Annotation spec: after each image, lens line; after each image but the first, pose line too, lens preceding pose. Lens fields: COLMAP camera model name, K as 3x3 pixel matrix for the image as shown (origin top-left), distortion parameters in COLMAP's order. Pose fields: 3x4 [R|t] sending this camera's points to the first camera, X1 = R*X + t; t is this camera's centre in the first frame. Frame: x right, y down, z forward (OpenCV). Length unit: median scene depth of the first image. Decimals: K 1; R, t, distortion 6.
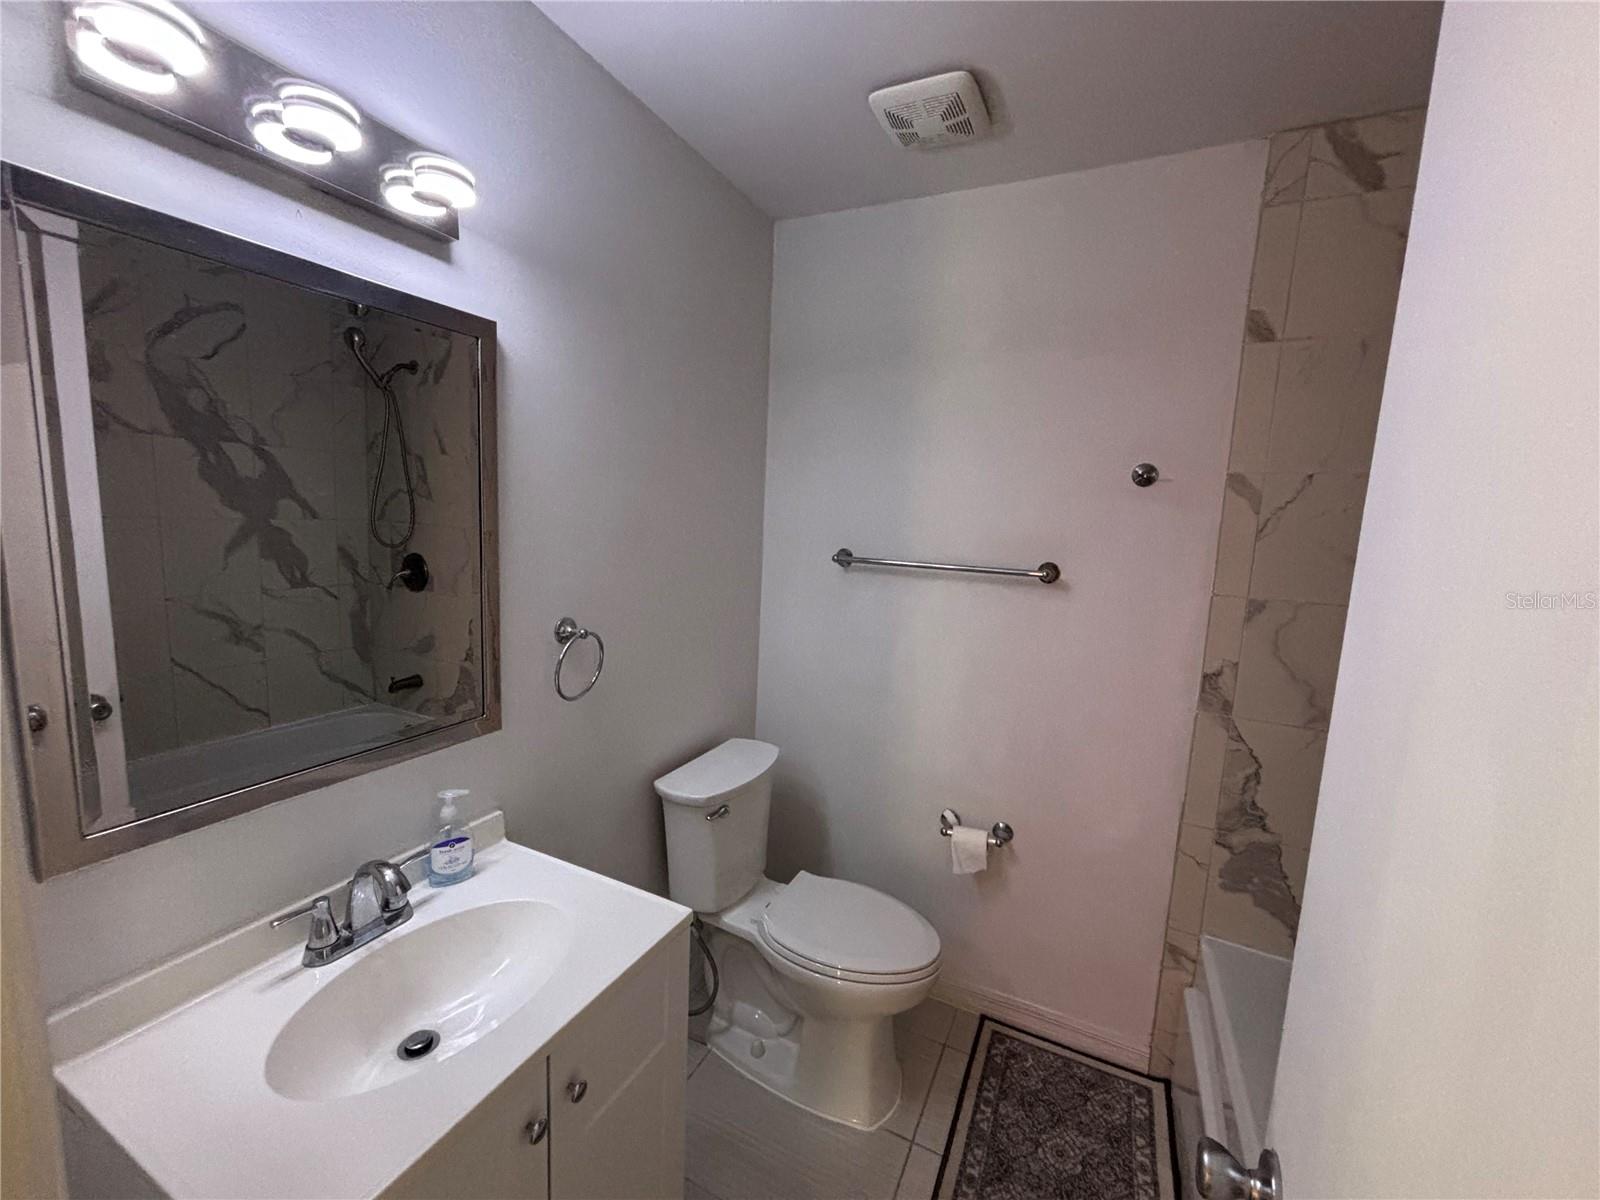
lens RADIAL K [[647.6, 0, 800.0], [0, 647.6, 600.0], [0, 0, 1]] dist [0.000695, 0.005888]
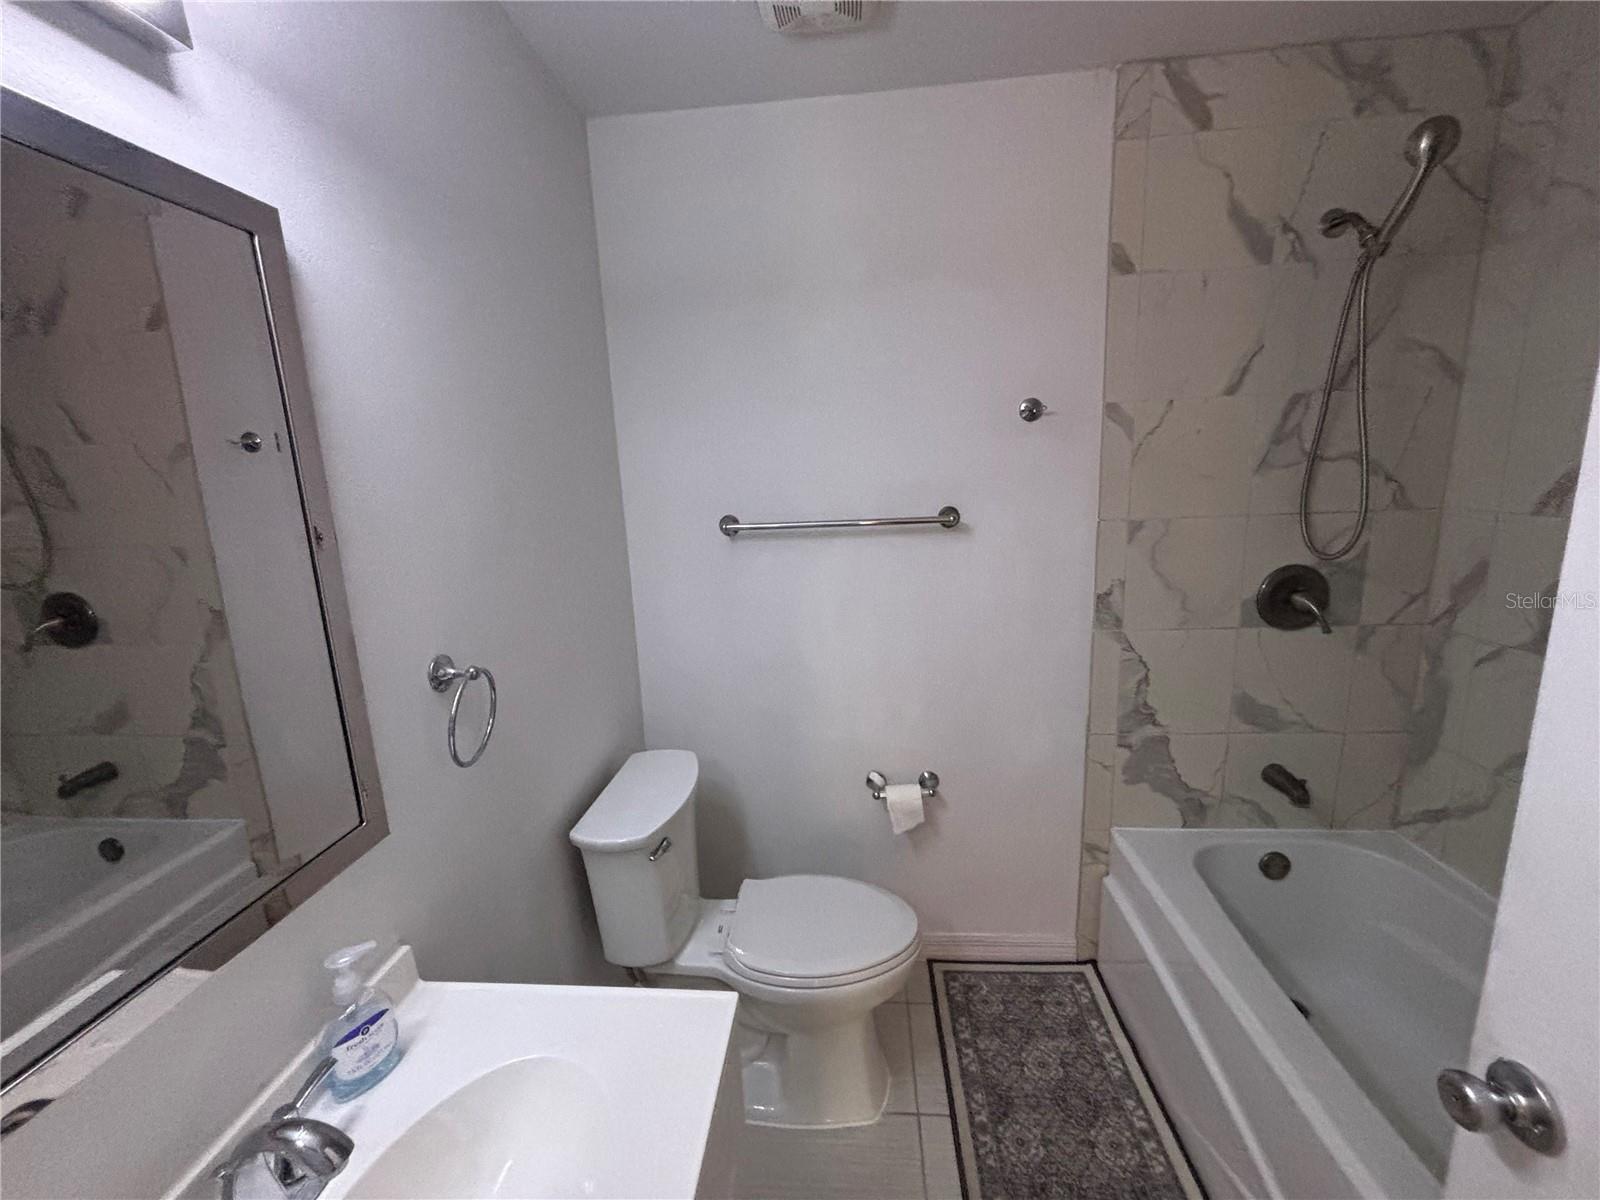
lens RADIAL K [[647.0, 0, 800.0], [0, 647.0, 600.0], [0, 0, 1]] dist [0.002678, 0.001126]
pose [[0.928634, -0.155202, 0.336973, -0.191499], [0.133447, 0.987235, 0.086943, -0.035871], [-0.346166, -0.035770, 0.937491, 0.167342]]
